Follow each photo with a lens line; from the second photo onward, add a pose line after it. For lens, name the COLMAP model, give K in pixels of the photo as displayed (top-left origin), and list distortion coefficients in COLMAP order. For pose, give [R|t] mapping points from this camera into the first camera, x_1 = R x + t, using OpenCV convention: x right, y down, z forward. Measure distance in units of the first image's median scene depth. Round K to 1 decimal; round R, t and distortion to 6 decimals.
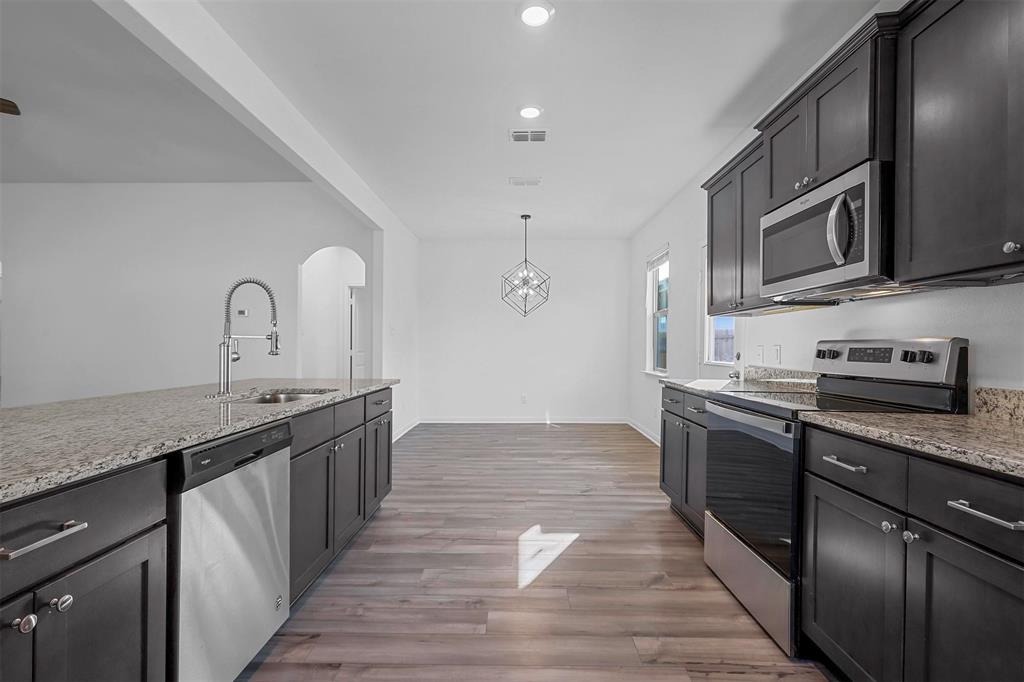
lens RADIAL K [[474.7, 0, 509.8], [0, 474.7, 345.4], [0, 0, 1]] dist [-0.001329, 0.000331]
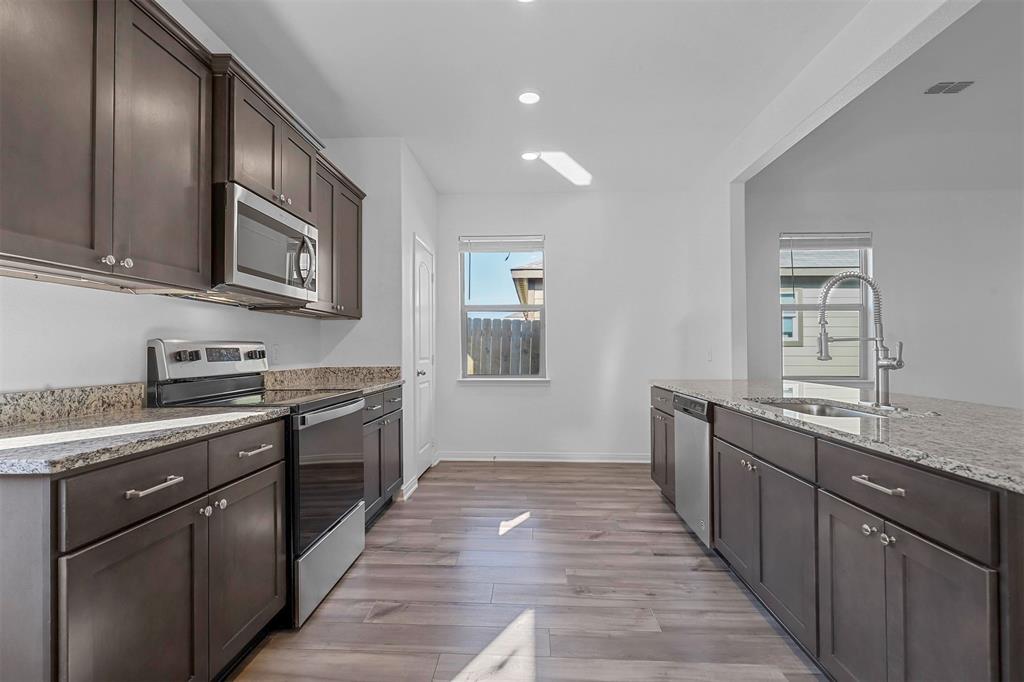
lens RADIAL K [[474.7, 0, 509.8], [0, 474.7, 345.4], [0, 0, 1]] dist [-0.001329, 0.000331]
pose [[-0.999468, -0.004646, 0.032287, 0.044839], [-0.005043, 0.999913, -0.012213, 0.006207], [-0.032227, -0.012369, -0.999404, 1.674266]]
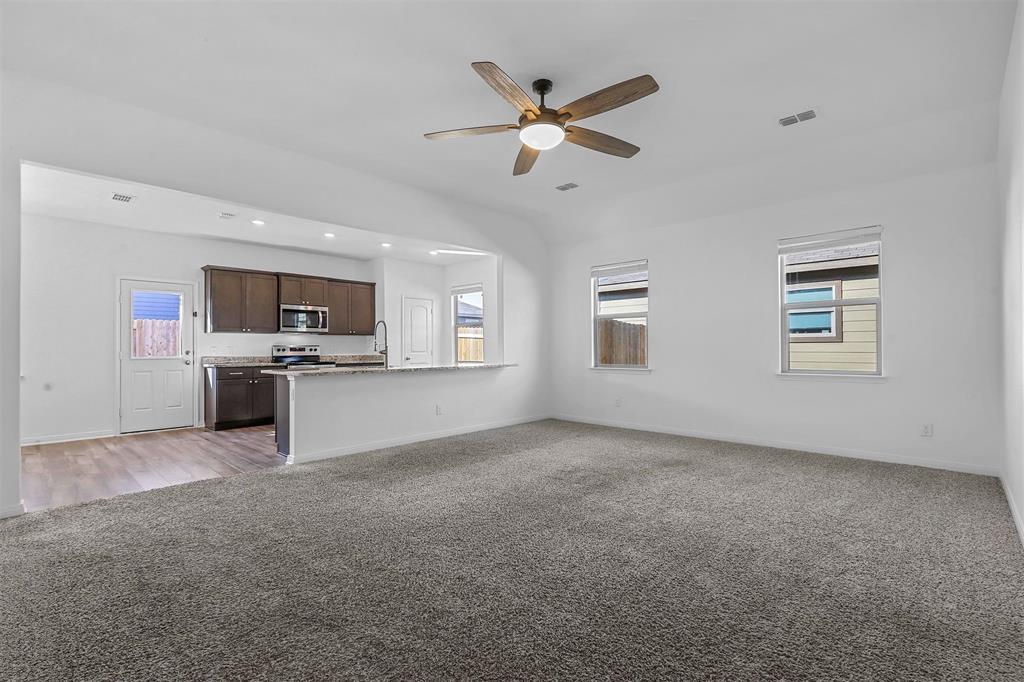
lens RADIAL K [[466.5, 0, 507.7], [0, 466.5, 341.9], [0, 0, 1]] dist [0.002067, 0.000227]
pose [[-0.734432, 0.006743, 0.678649, -2.365626], [-0.001319, 0.999935, -0.011363, -0.001069], [-0.678681, -0.009241, -0.734375, 2.069508]]
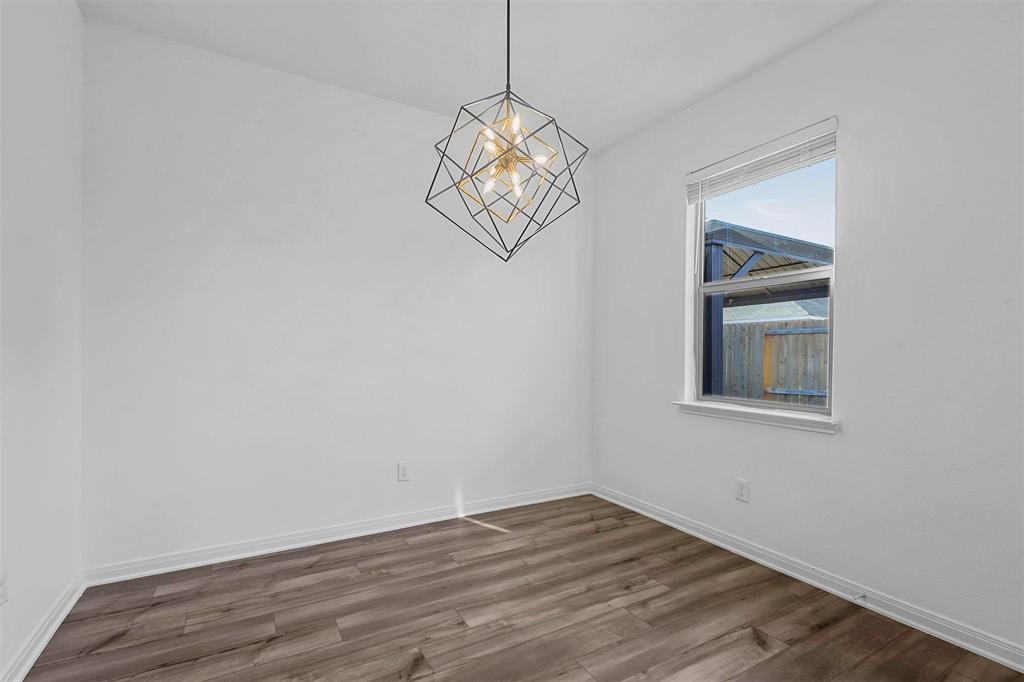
lens RADIAL K [[460.4, 0, 514.9], [0, 460.4, 351.2], [0, 0, 1]] dist [0.000238, 0.000116]
pose [[0.858030, 0.006072, 0.513563, -0.279003], [-0.008003, 0.999967, 0.001548, 0.004796], [-0.513537, -0.005438, 0.858050, 1.585017]]
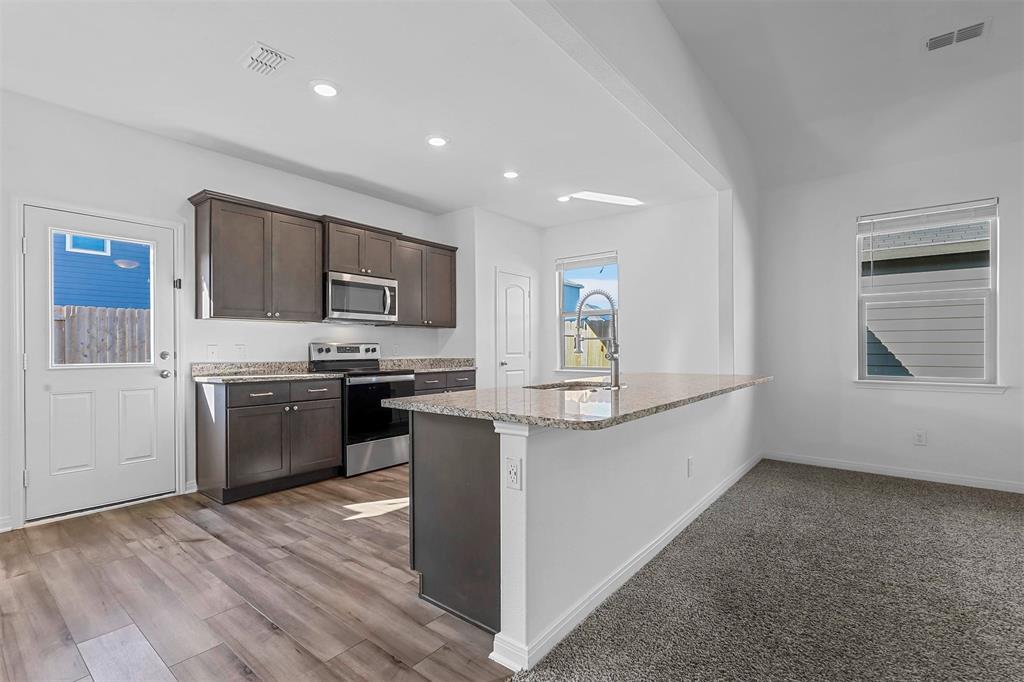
lens RADIAL K [[466.3, 0, 508.0], [0, 466.3, 347.5], [0, 0, 1]] dist [-0.000856, 0.000382]
pose [[-0.788826, -0.003067, 0.614608, -0.970294], [-0.003856, 0.999993, 0.000041, 0.004503], [-0.614604, -0.002337, -0.788832, 1.837402]]
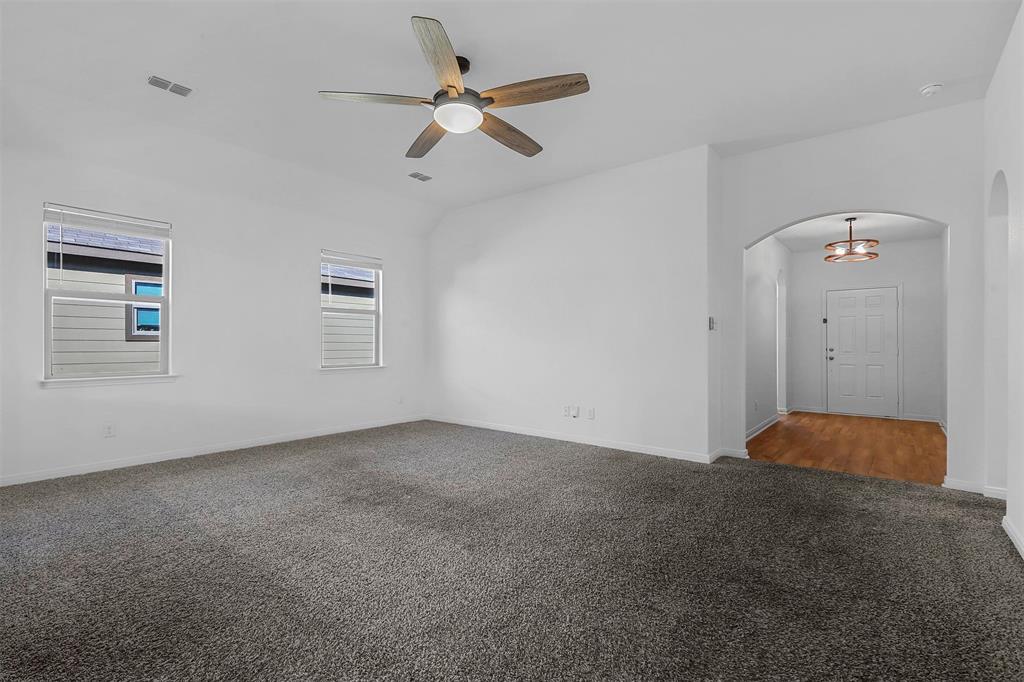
lens RADIAL K [[466.3, 0, 508.0], [0, 466.3, 347.5], [0, 0, 1]] dist [-0.000856, 0.000382]
pose [[-0.617901, -0.001406, -0.786255, -0.681763], [-0.003695, 0.999993, 0.001115, 0.002077], [0.786247, 0.003594, -0.617902, 1.892515]]
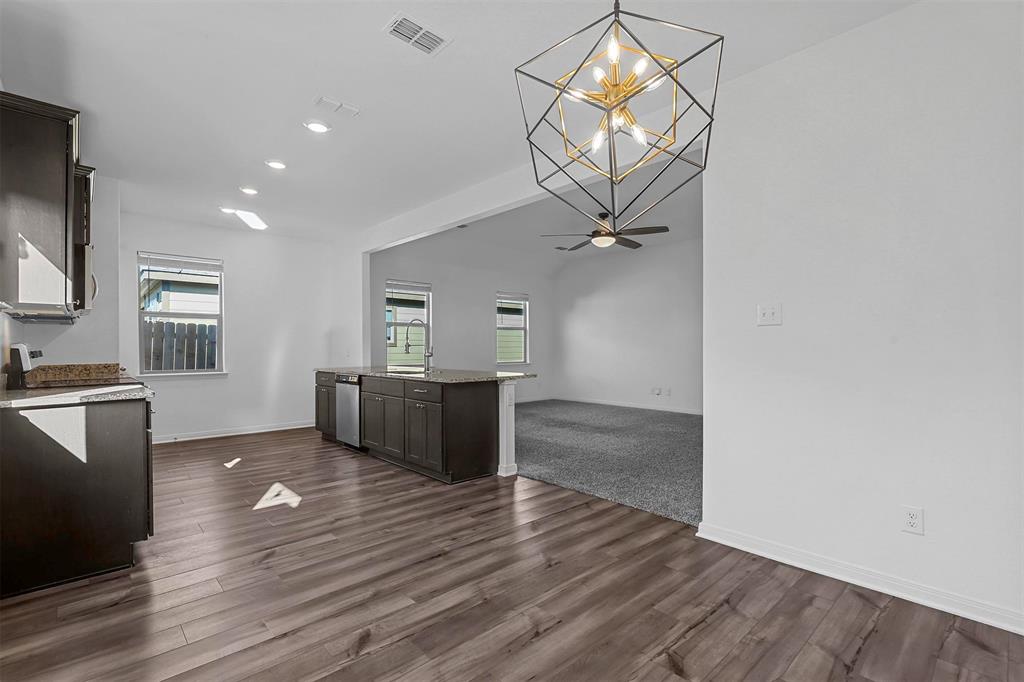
lens RADIAL K [[466.3, 0, 508.0], [0, 466.3, 347.5], [0, 0, 1]] dist [-0.000856, 0.000382]
pose [[-0.725676, -0.005806, -0.688012, 0.544798], [-0.000150, 0.999966, -0.008280, 0.008970], [0.688036, -0.005905, -0.725652, 2.509662]]
